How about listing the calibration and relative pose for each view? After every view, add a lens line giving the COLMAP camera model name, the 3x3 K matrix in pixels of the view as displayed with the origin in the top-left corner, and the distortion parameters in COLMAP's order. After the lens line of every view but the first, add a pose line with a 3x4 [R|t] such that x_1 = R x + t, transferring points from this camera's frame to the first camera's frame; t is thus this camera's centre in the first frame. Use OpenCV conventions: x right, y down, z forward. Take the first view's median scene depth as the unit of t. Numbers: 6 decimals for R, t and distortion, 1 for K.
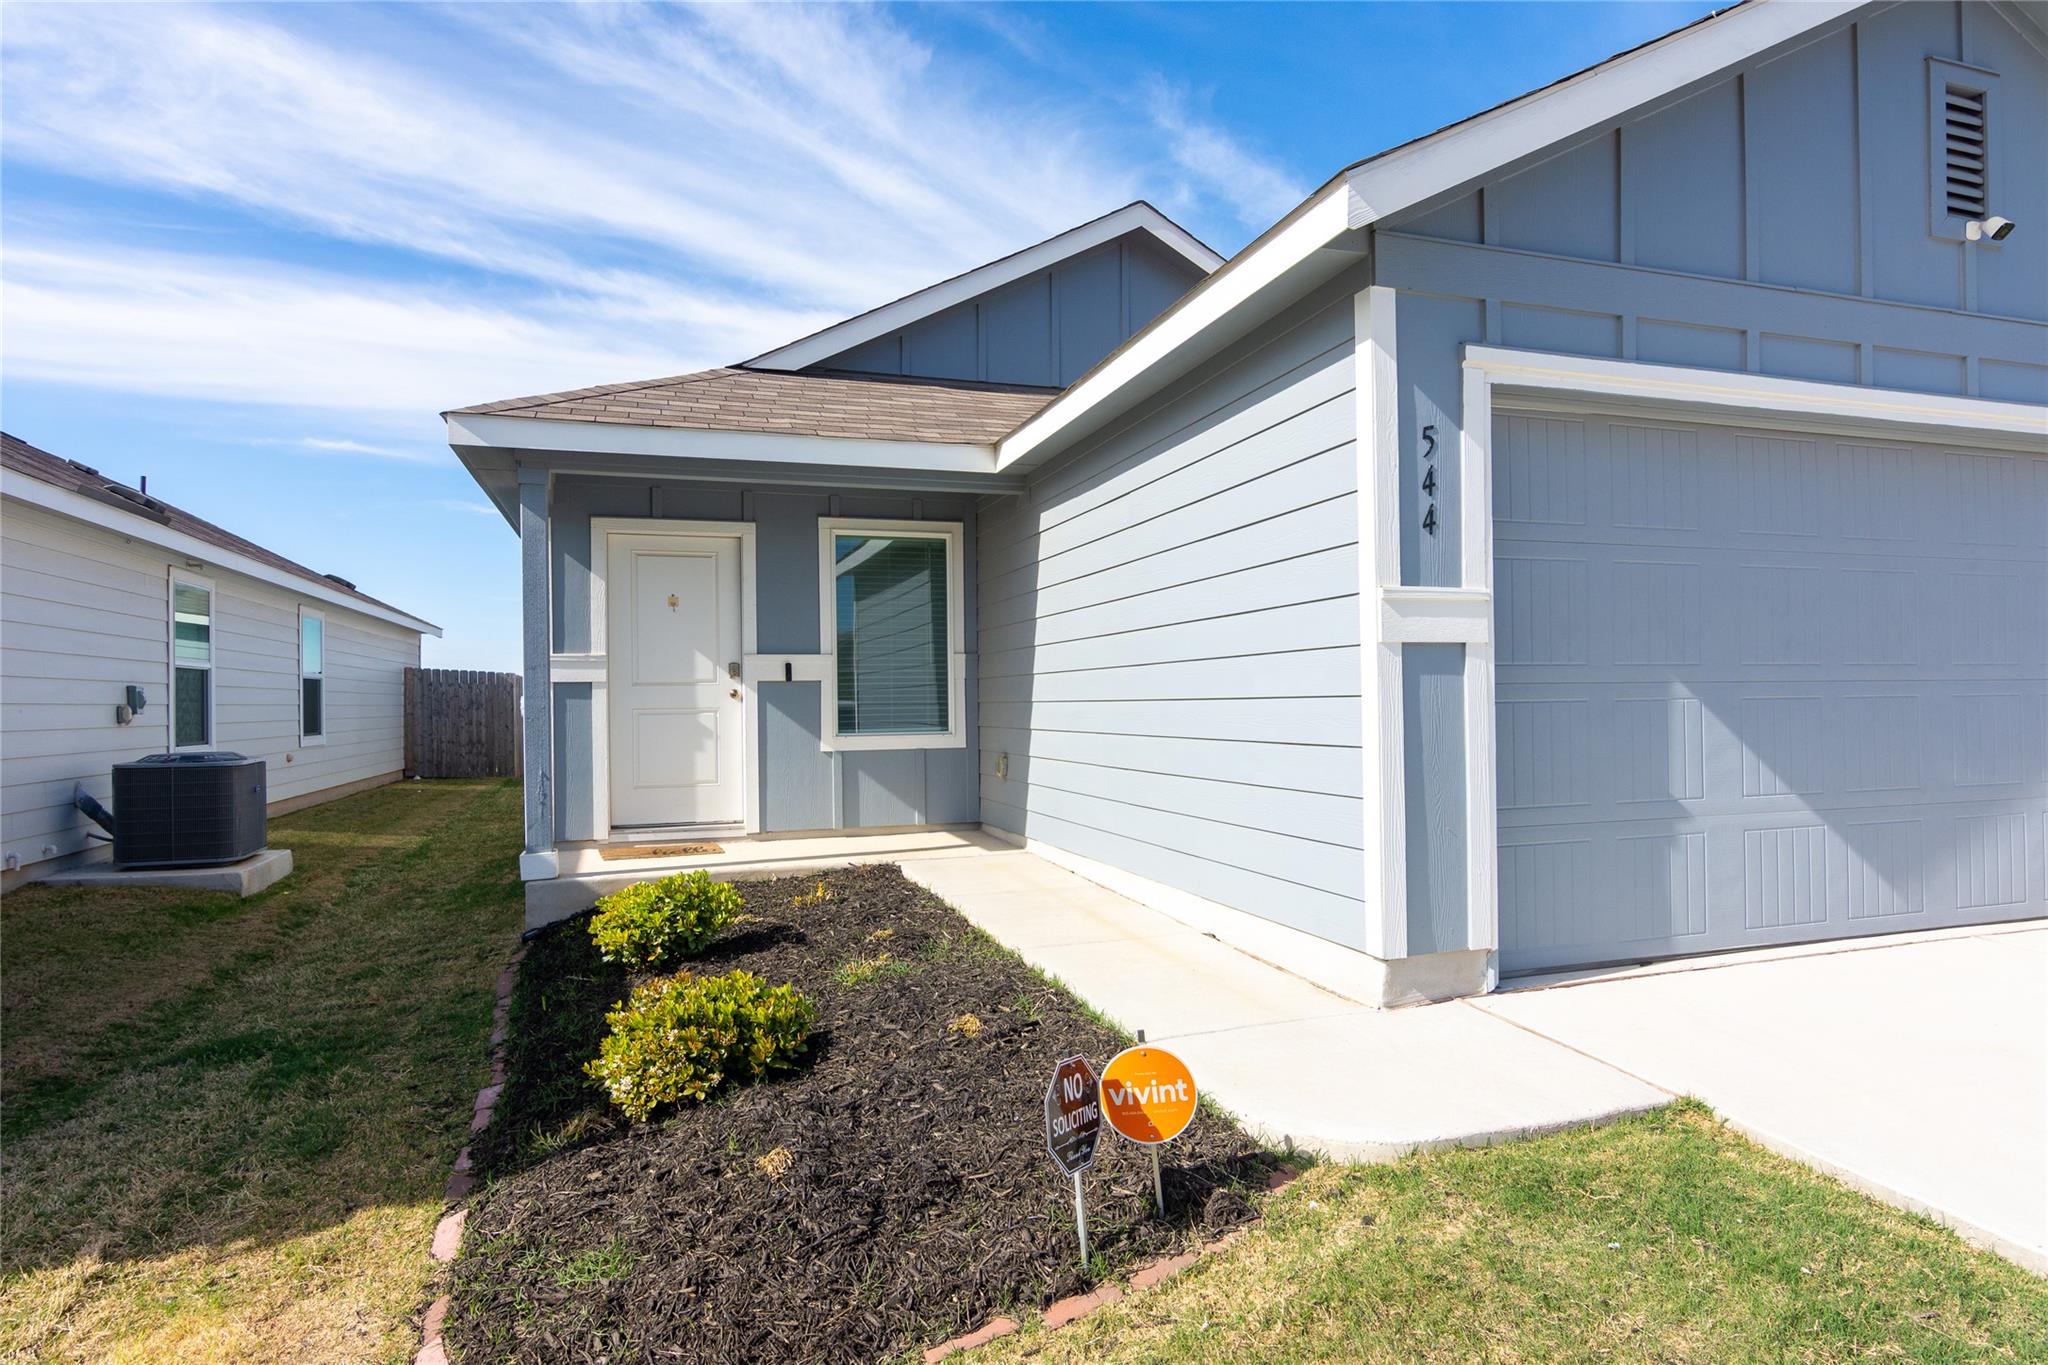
lens RADIAL K [[1139.6, 0, 1024.0], [0, 1139.6, 682.5], [0, 0, 1]] dist [0.004198, 0.001006]
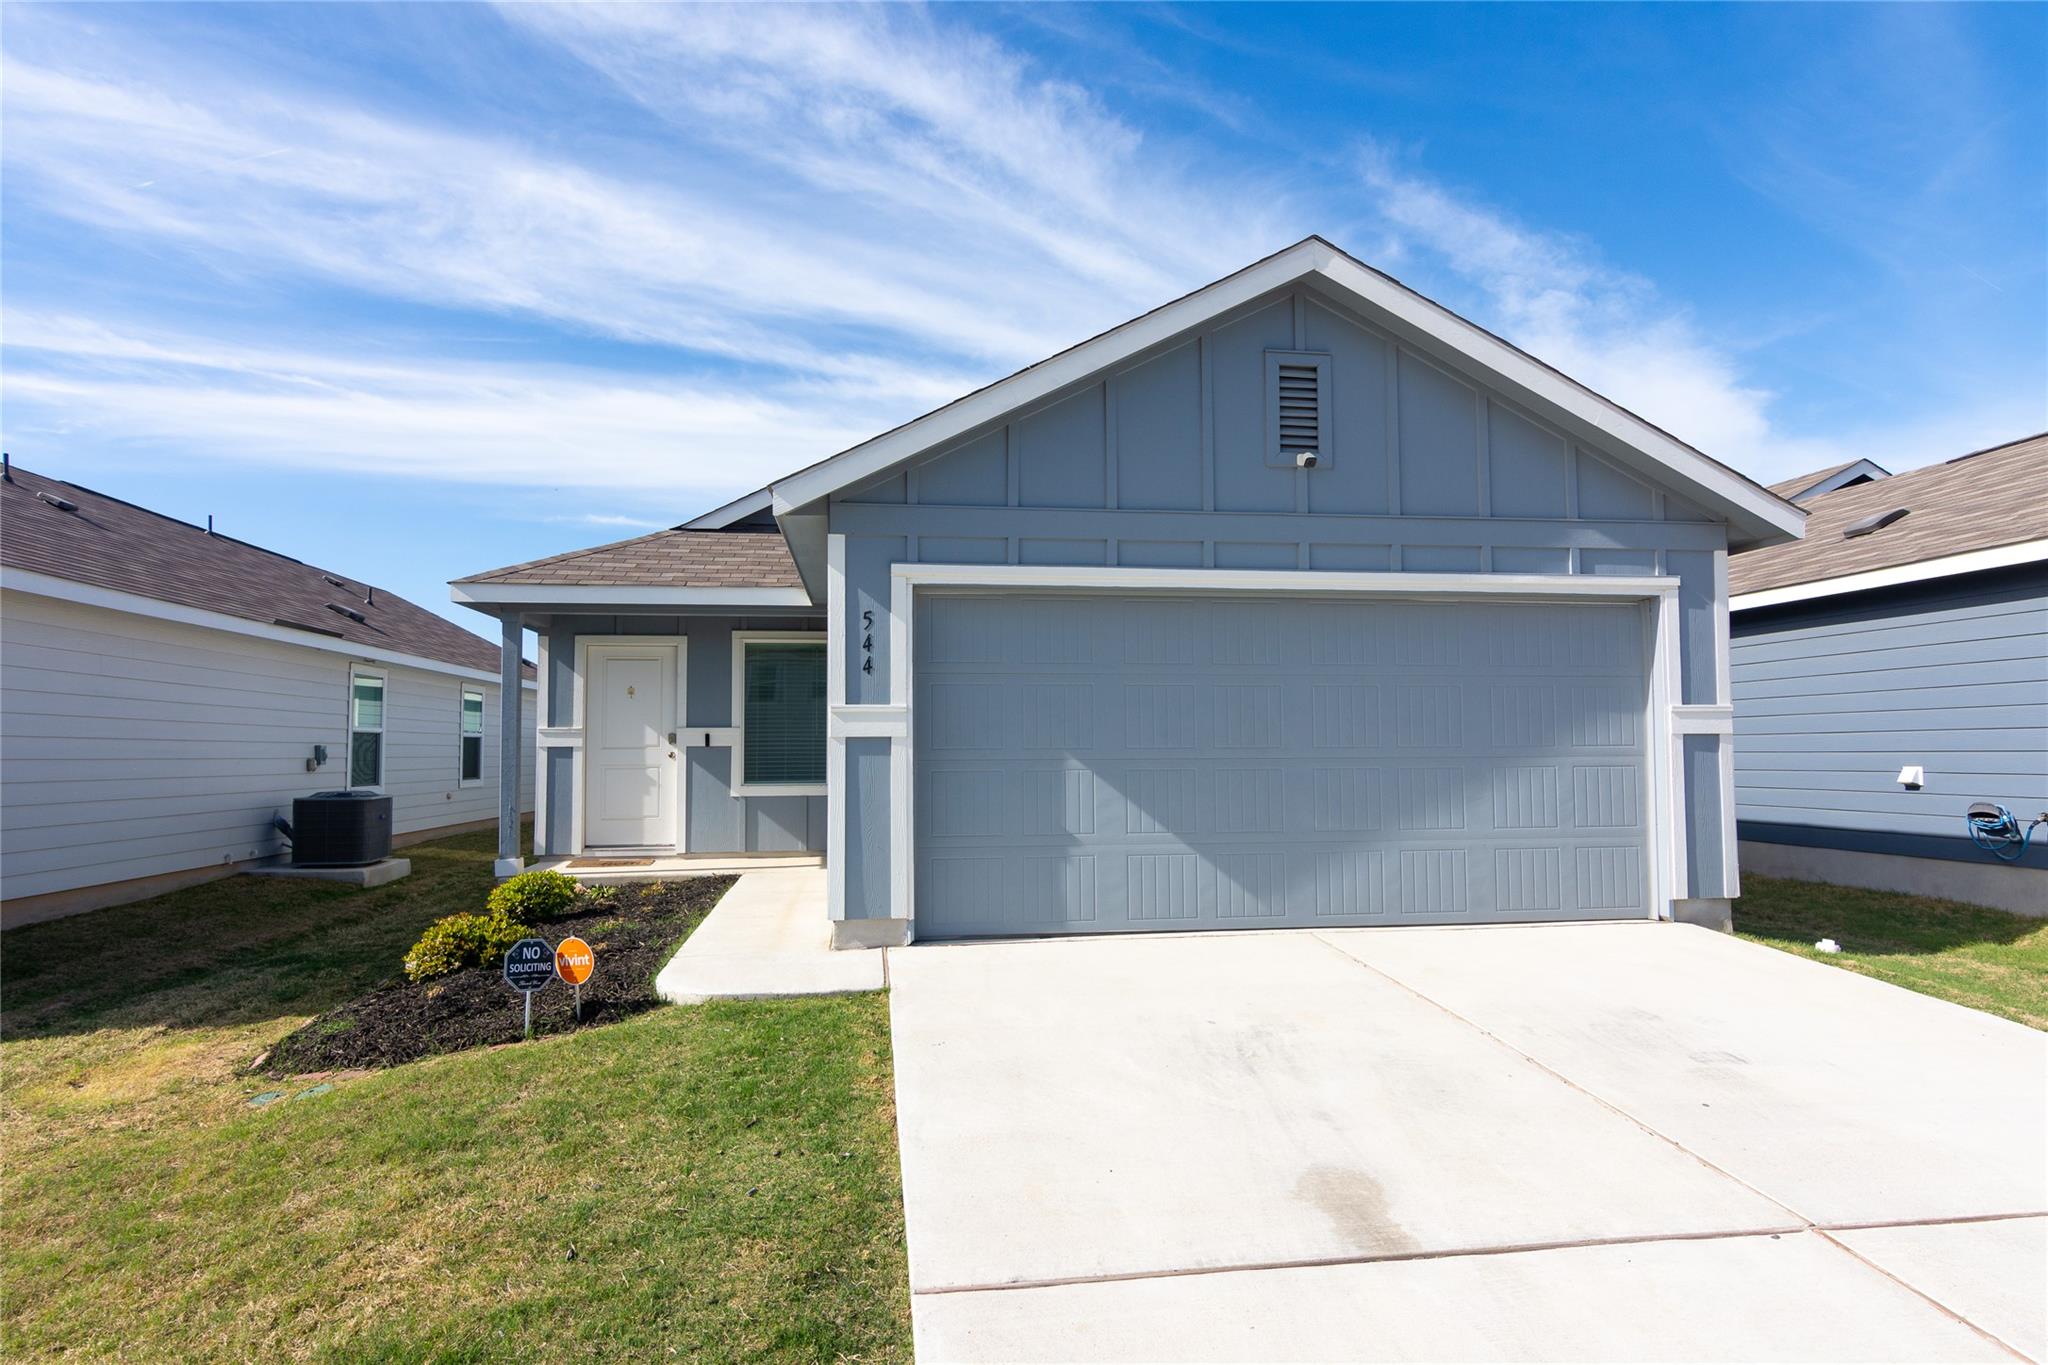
lens RADIAL K [[1114.0, 0, 1029.1], [0, 1114.0, 662.6], [0, 0, 1]] dist [-0.005226, -0.000640]
pose [[0.984015, -0.006448, -0.177967, 0.459280], [-0.004834, 0.998009, -0.062890, -0.021246], [0.178018, 0.062745, 0.982025, -0.315403]]
